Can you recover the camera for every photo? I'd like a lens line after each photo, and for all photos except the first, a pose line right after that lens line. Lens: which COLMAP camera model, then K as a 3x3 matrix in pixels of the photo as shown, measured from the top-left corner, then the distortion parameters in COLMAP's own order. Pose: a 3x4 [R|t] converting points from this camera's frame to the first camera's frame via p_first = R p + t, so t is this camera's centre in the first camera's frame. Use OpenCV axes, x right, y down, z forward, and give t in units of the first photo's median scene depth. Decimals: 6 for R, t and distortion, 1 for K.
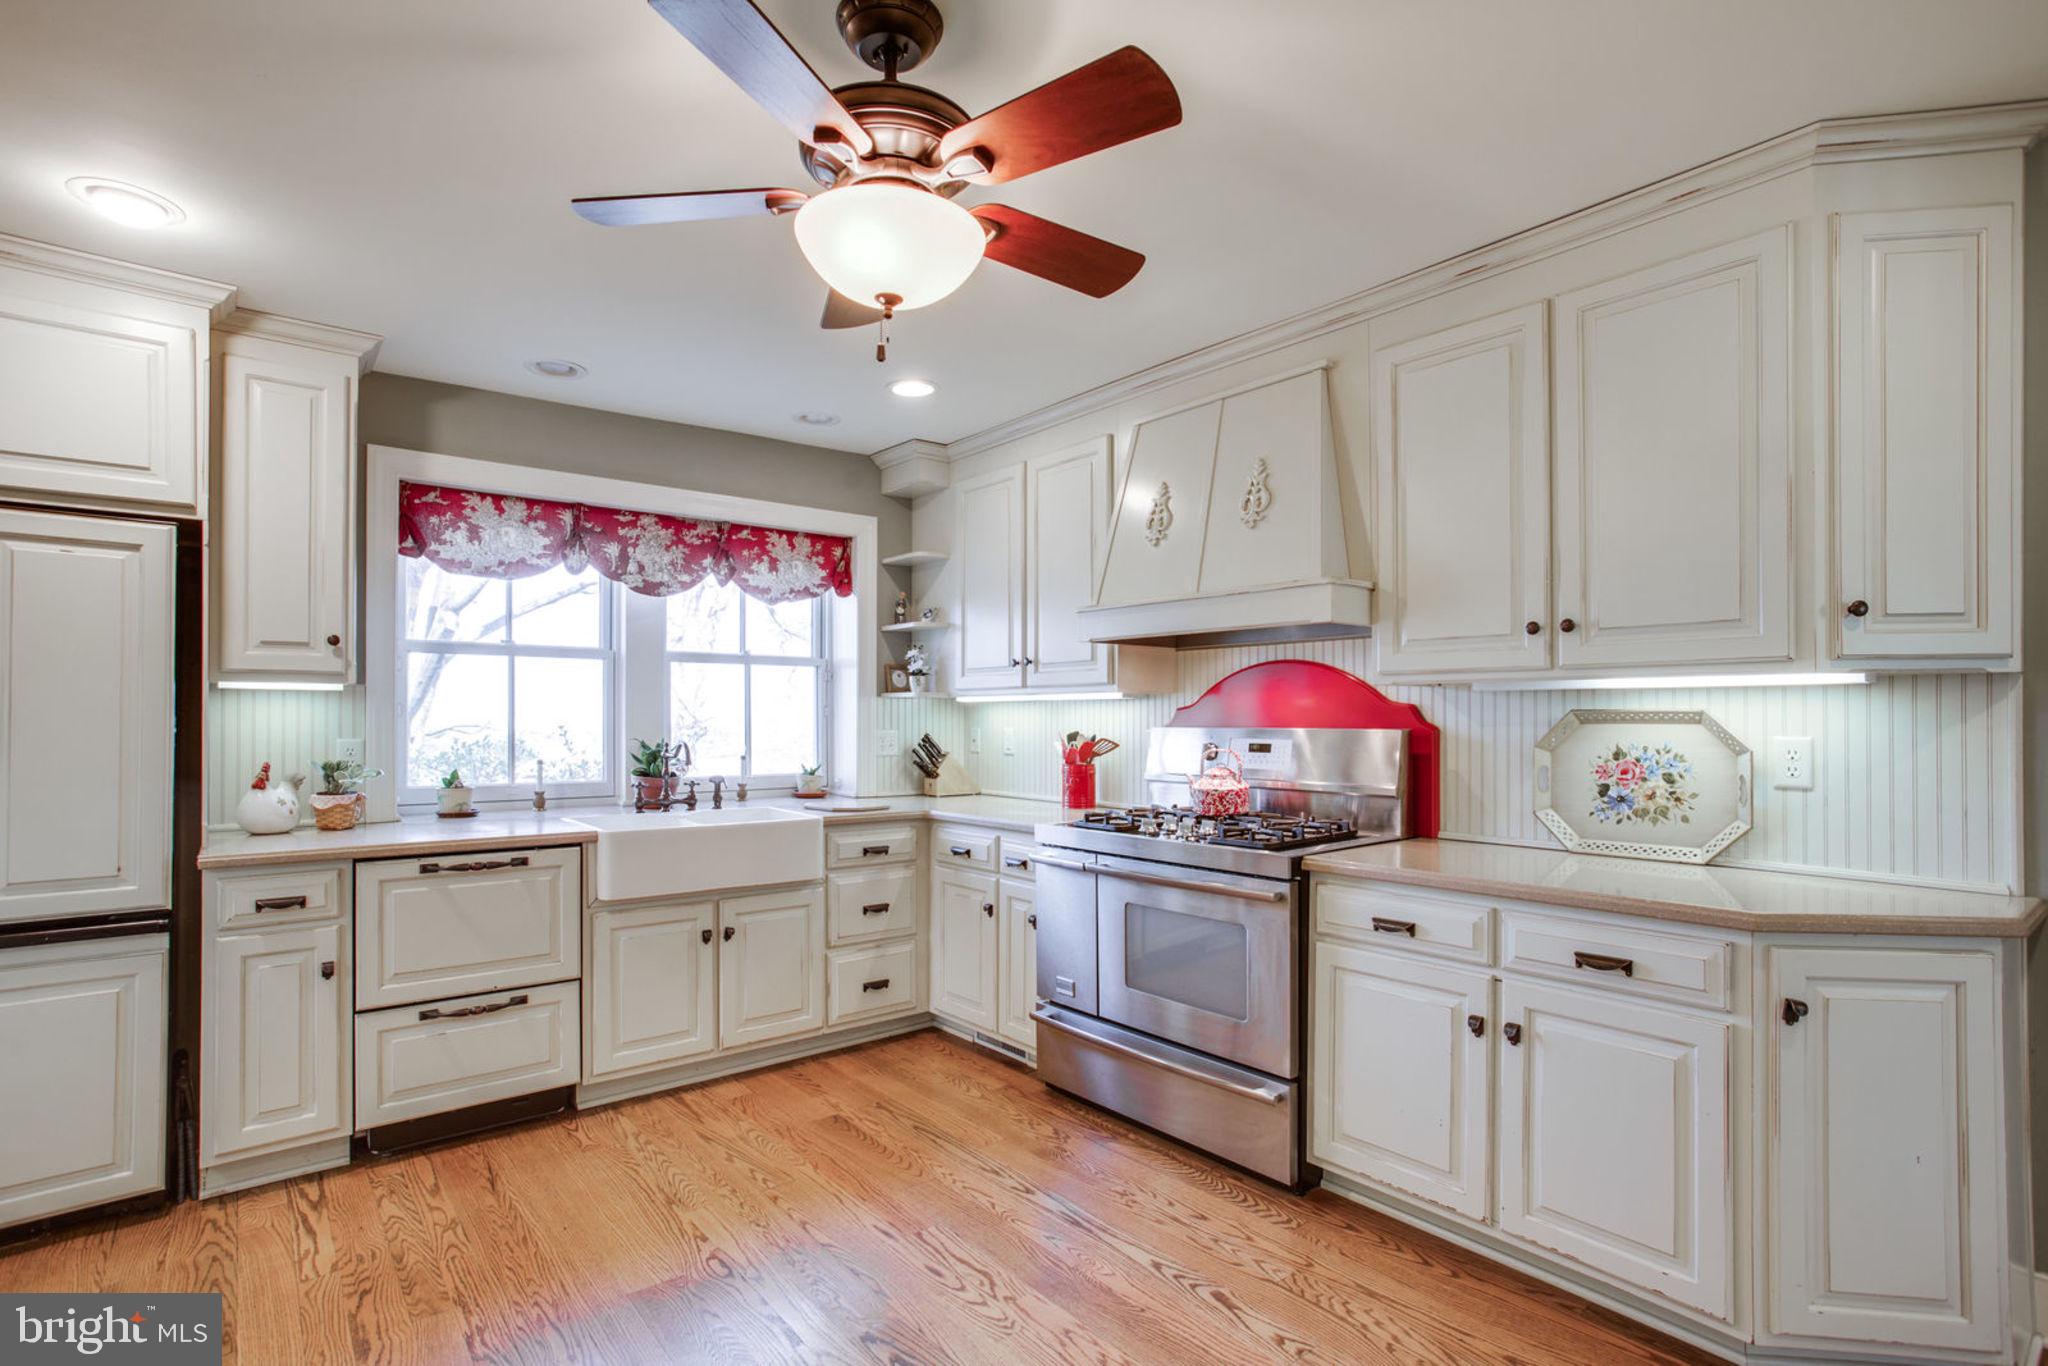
lens RADIAL K [[954.9, 0, 1024.0], [0, 954.9, 683.0], [0, 0, 1]] dist [-0.062585, 0.000058]
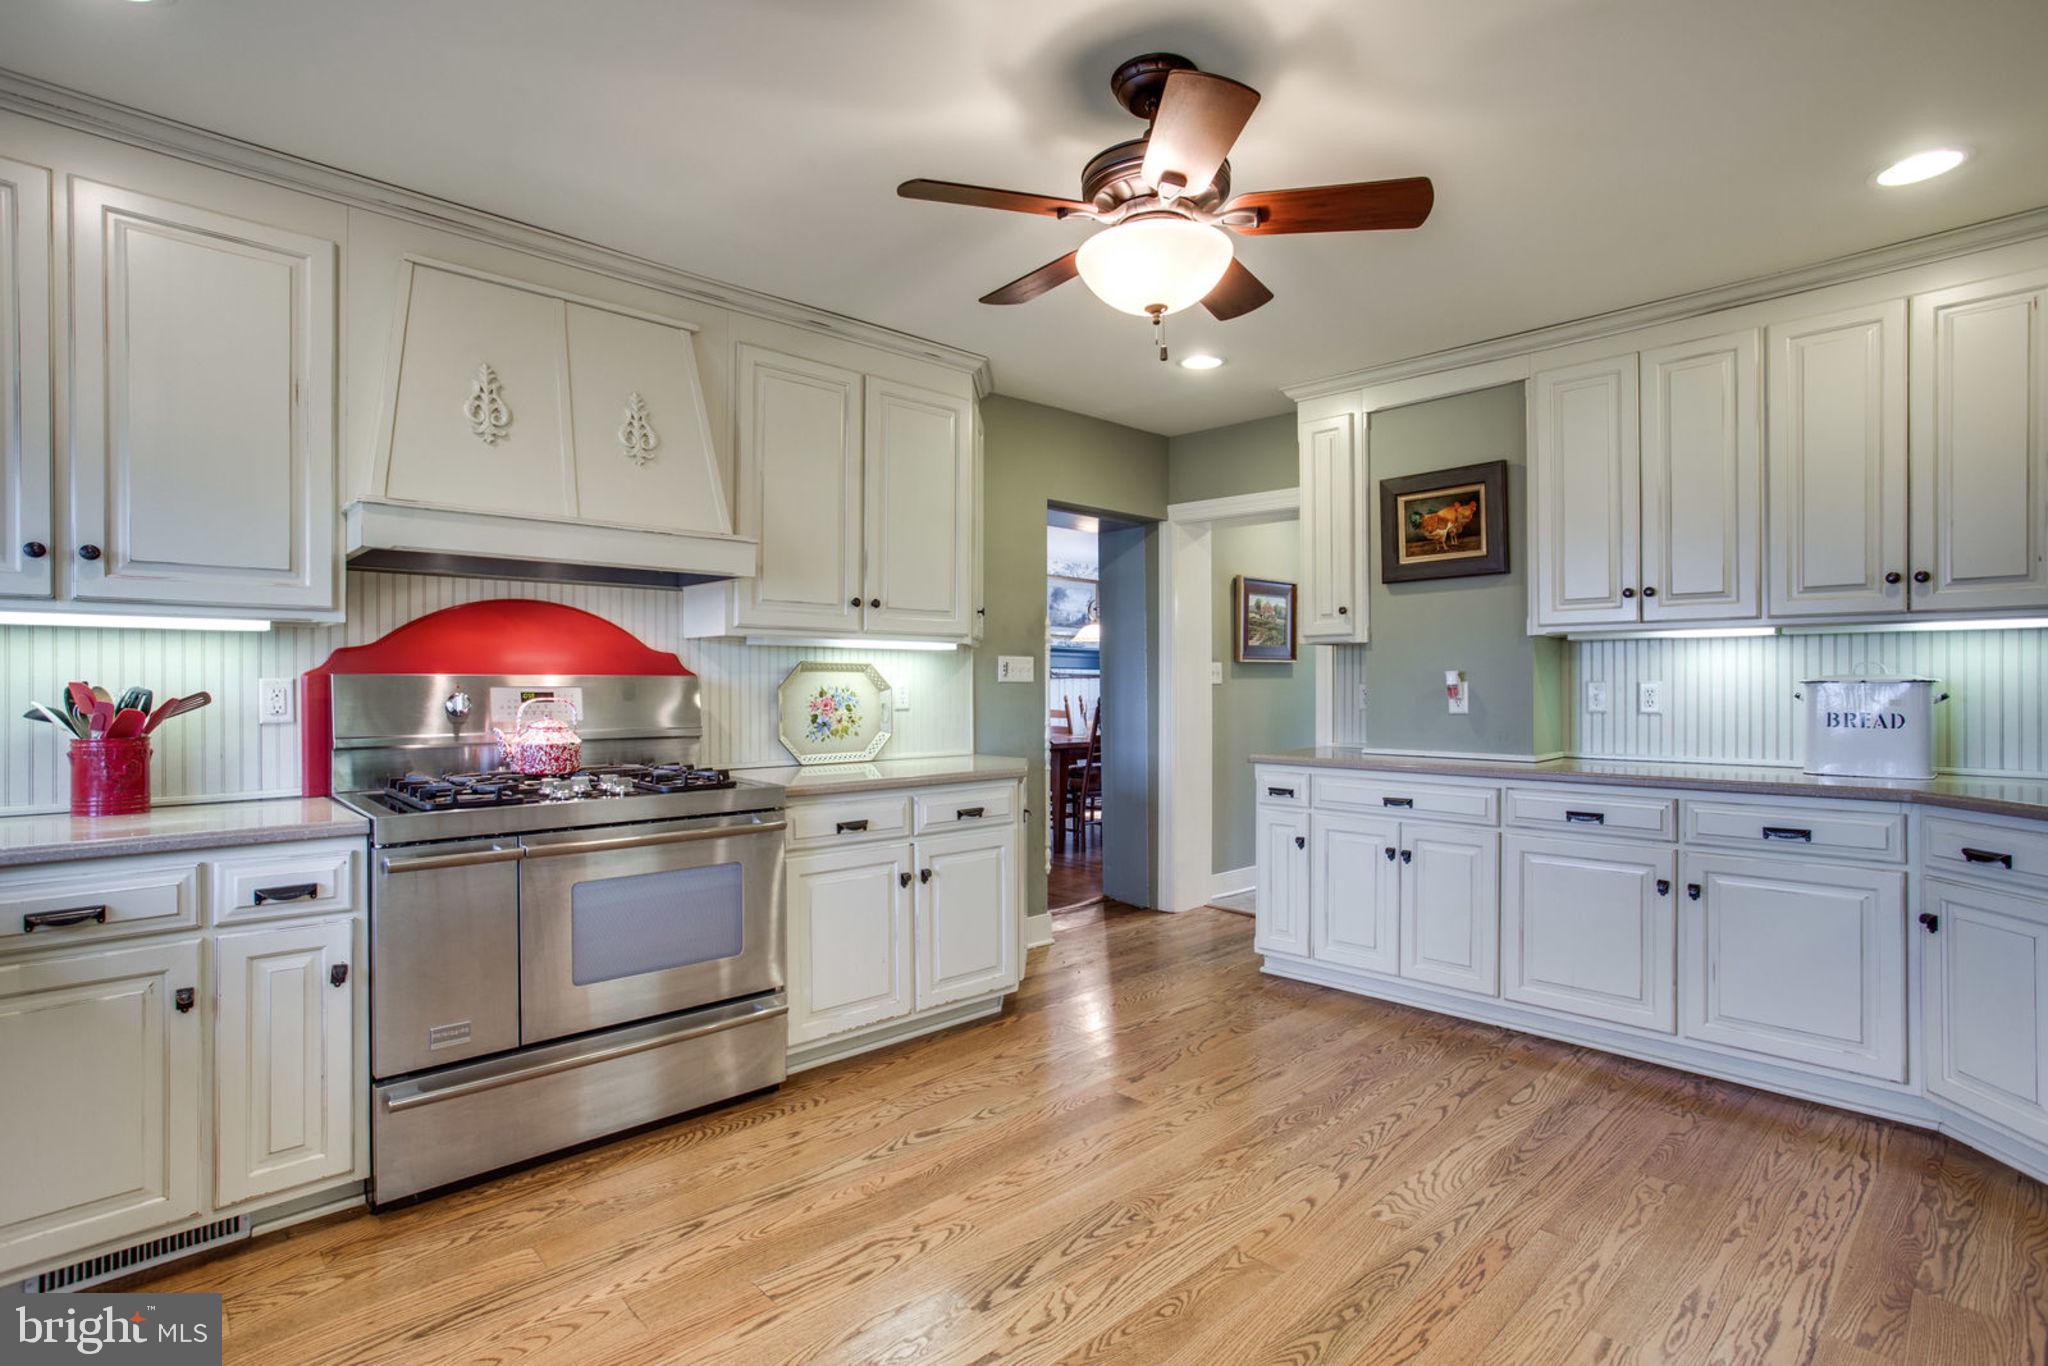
lens RADIAL K [[996.4, 0, 1022.6], [0, 996.4, 639.6], [0, 0, 1]] dist [-0.059822, -0.000052]
pose [[-0.084270, 0.031953, 0.995930, -0.947902], [-0.045583, 0.998316, -0.035886, 0.035953], [-0.995400, -0.048421, -0.082672, 0.845561]]
